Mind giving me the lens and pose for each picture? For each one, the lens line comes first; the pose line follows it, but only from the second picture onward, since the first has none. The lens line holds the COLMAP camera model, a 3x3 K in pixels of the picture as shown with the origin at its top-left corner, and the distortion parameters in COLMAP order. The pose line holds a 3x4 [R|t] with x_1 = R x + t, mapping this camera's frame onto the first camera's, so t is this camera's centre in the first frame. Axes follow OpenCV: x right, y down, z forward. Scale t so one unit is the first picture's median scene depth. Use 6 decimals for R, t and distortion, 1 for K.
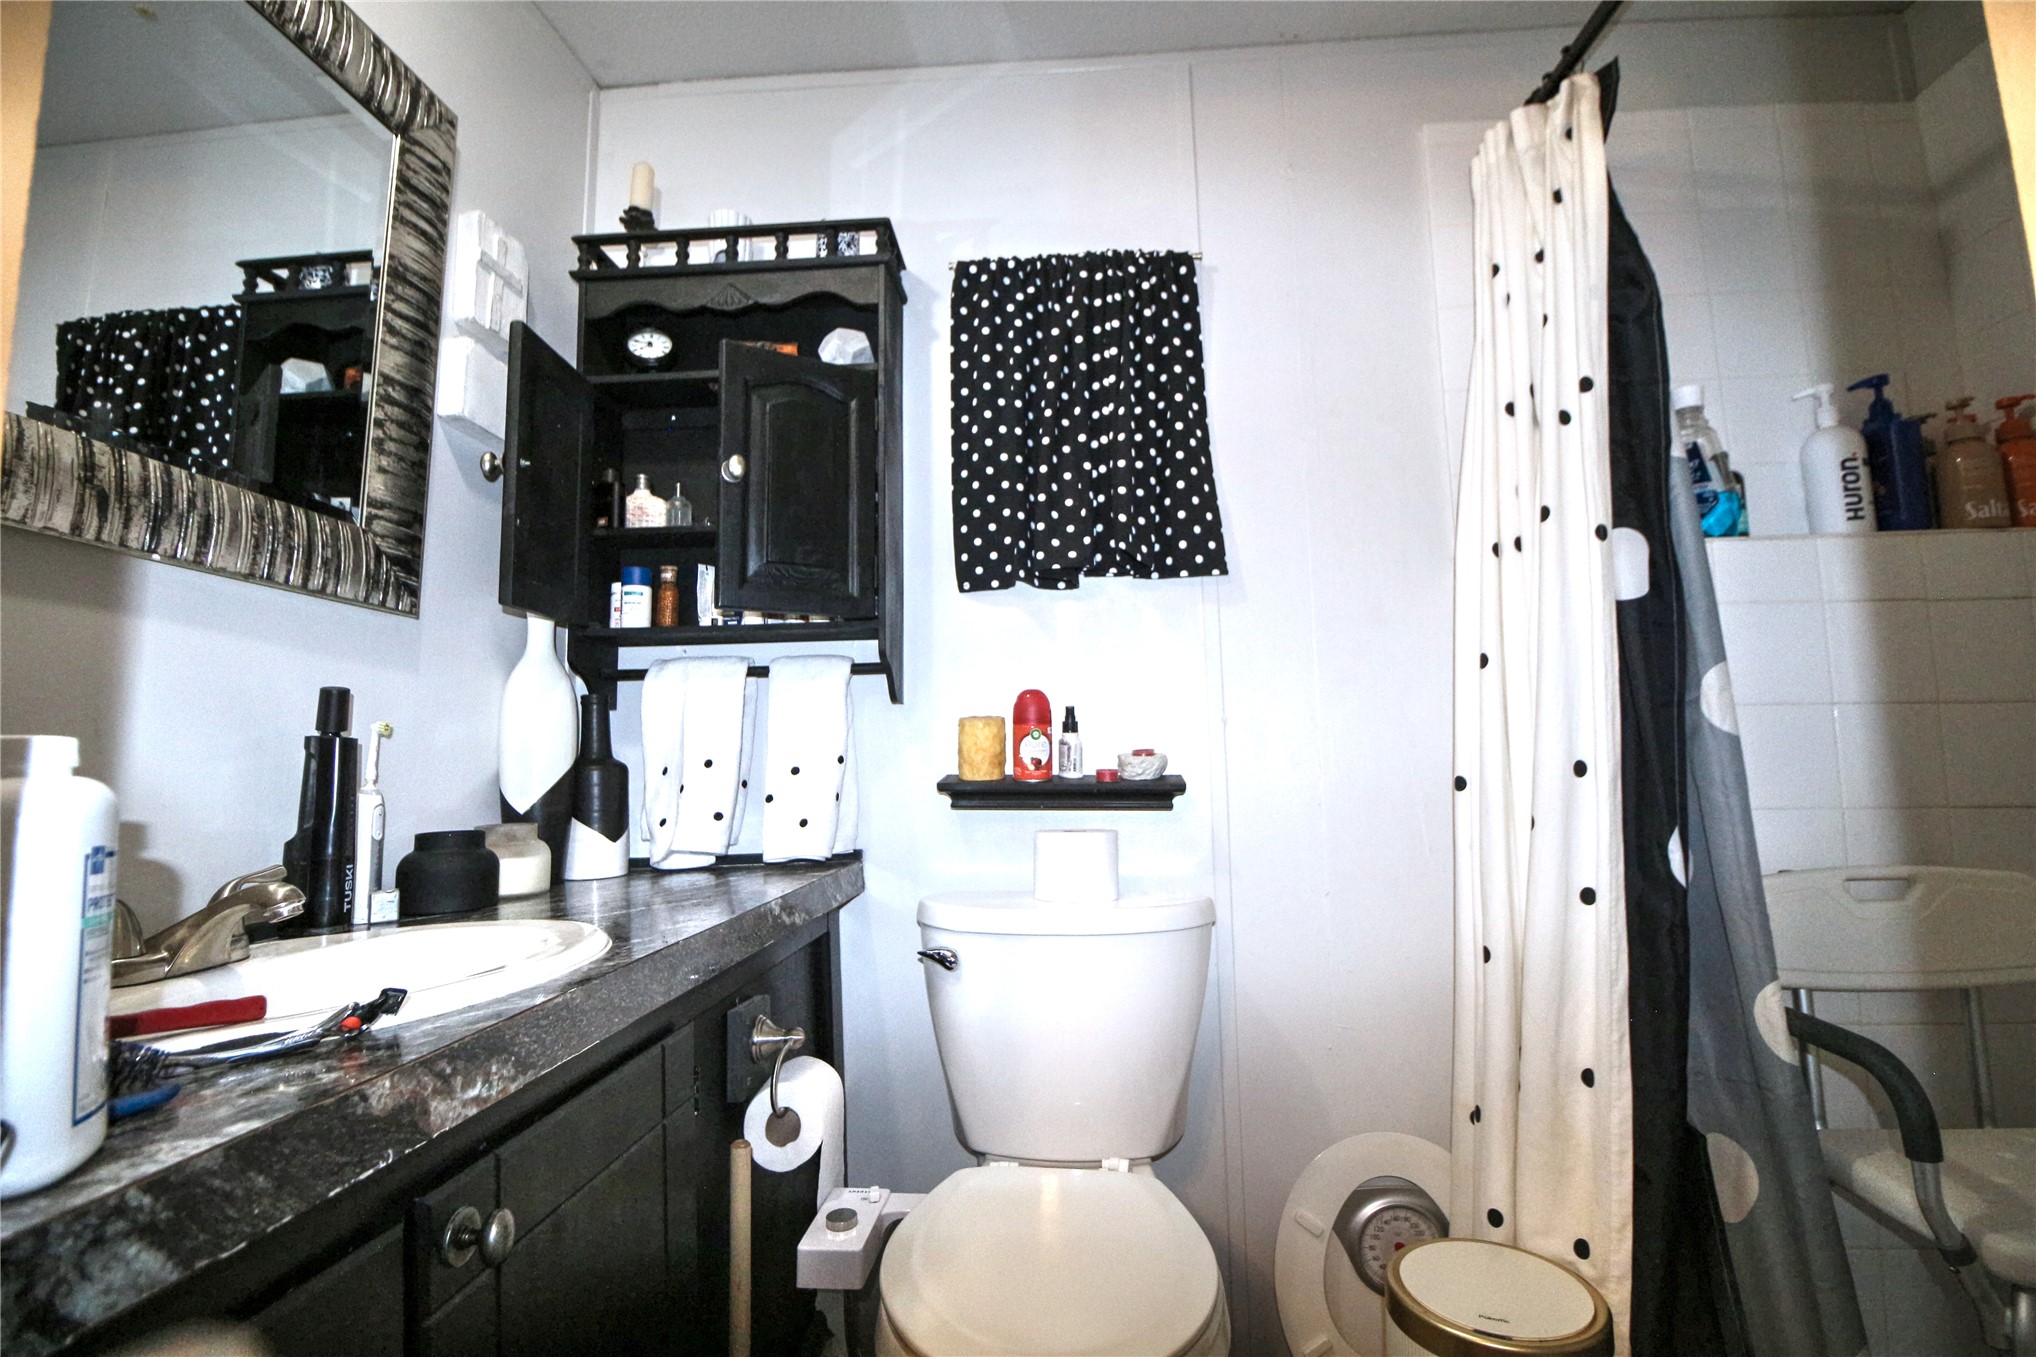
lens RADIAL K [[954.3, 0, 1018.9], [0, 954.3, 652.2], [0, 0, 1]] dist [-0.010651, -0.002103]
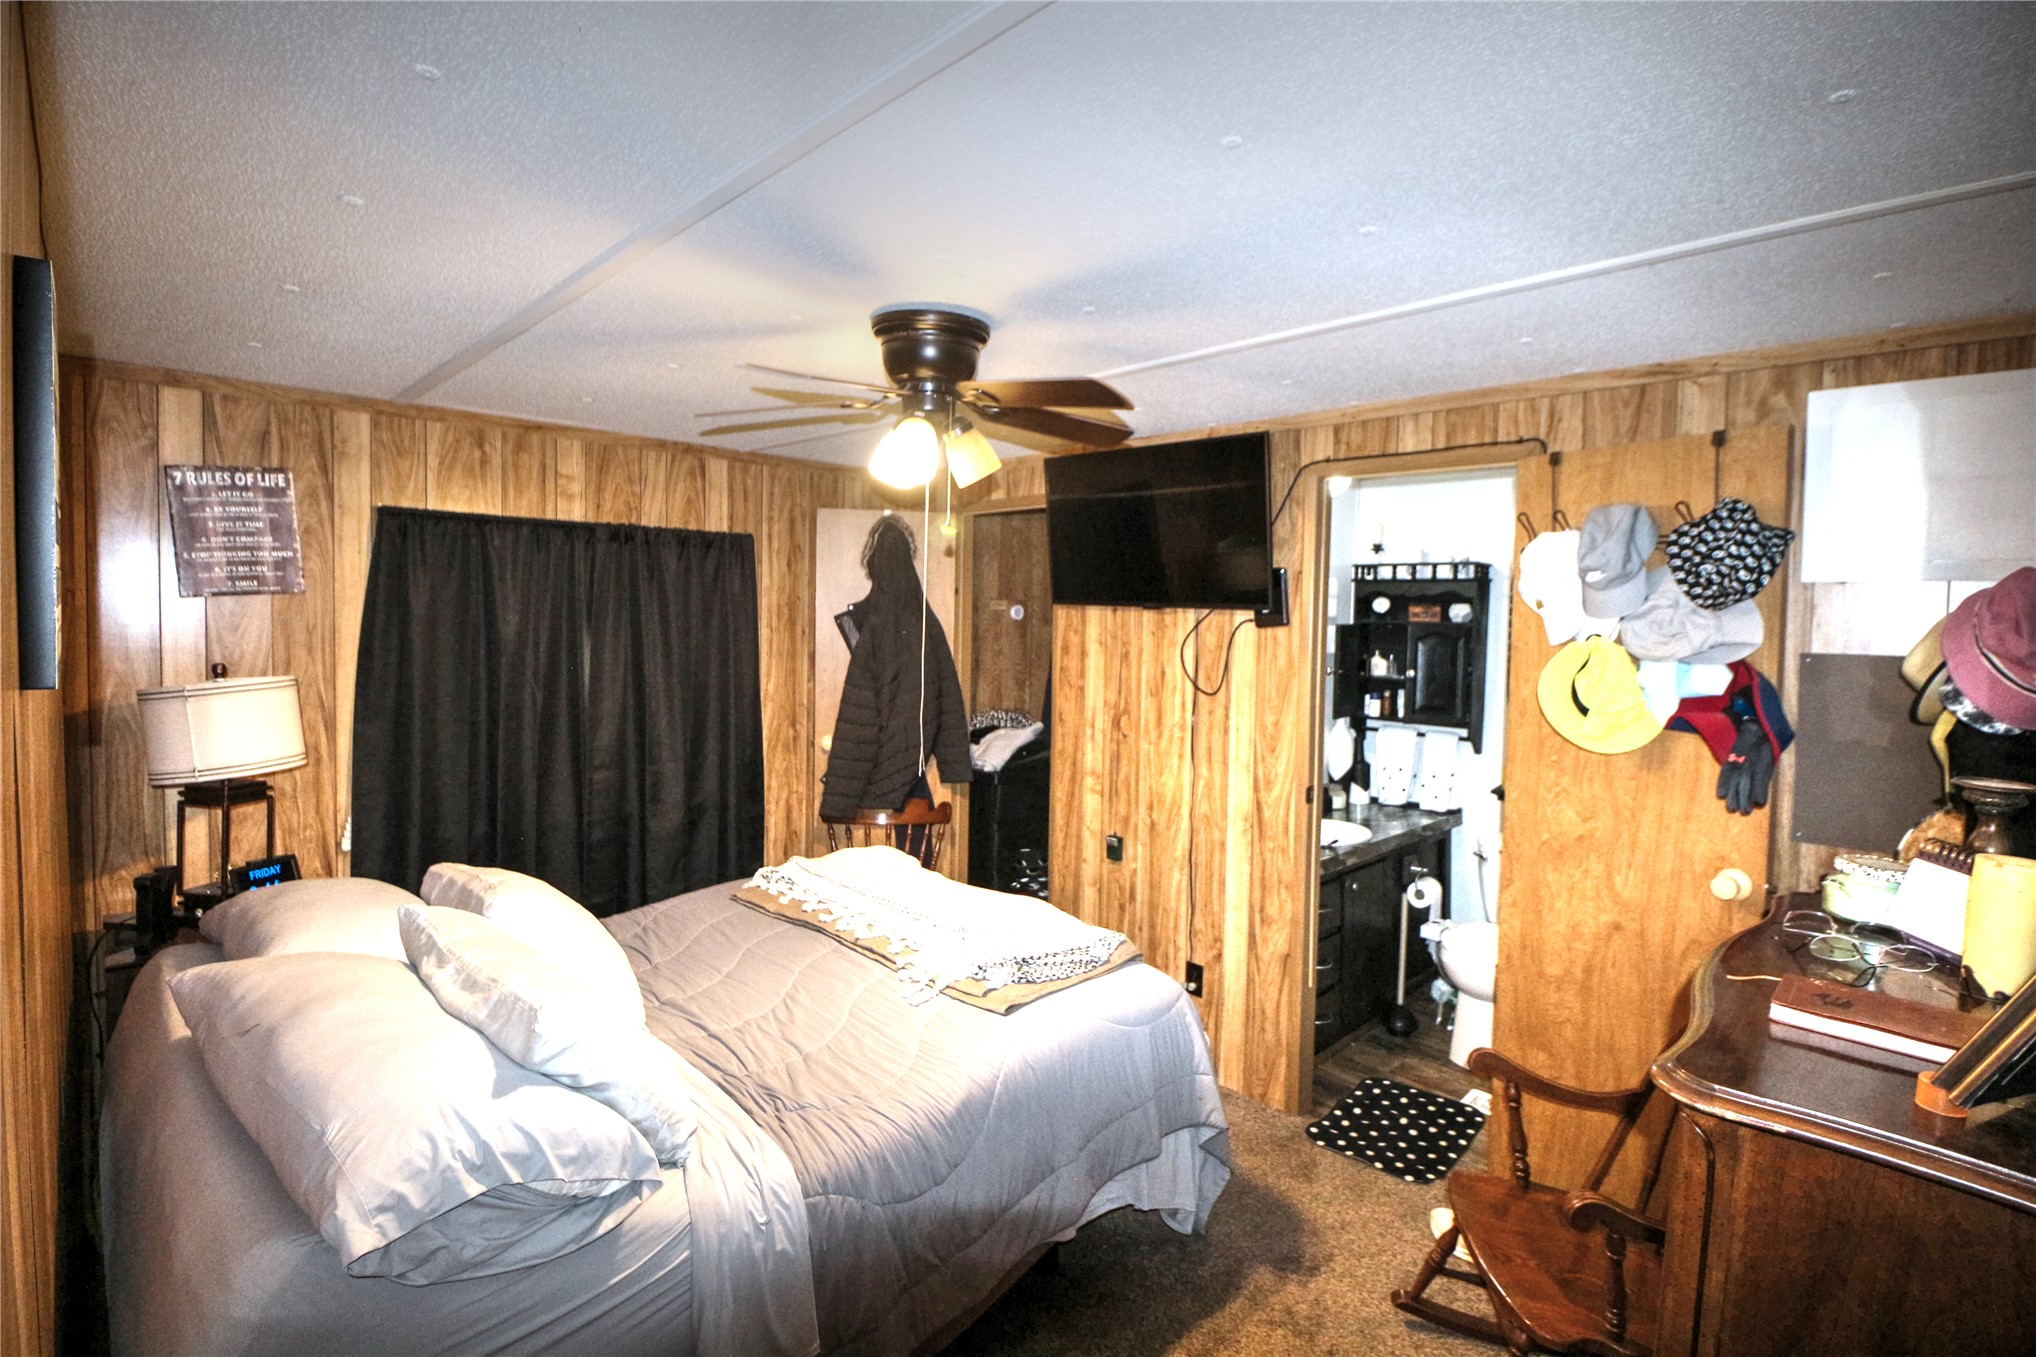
lens RADIAL K [[954.3, 0, 1016.1], [0, 954.3, 645.7], [0, 0, 1]] dist [-0.010651, -0.002103]
pose [[0.756045, 0.060727, -0.651696, 0.600214], [0.033175, 0.990851, 0.130817, -0.632342], [0.653678, -0.120524, 0.747114, -1.722434]]
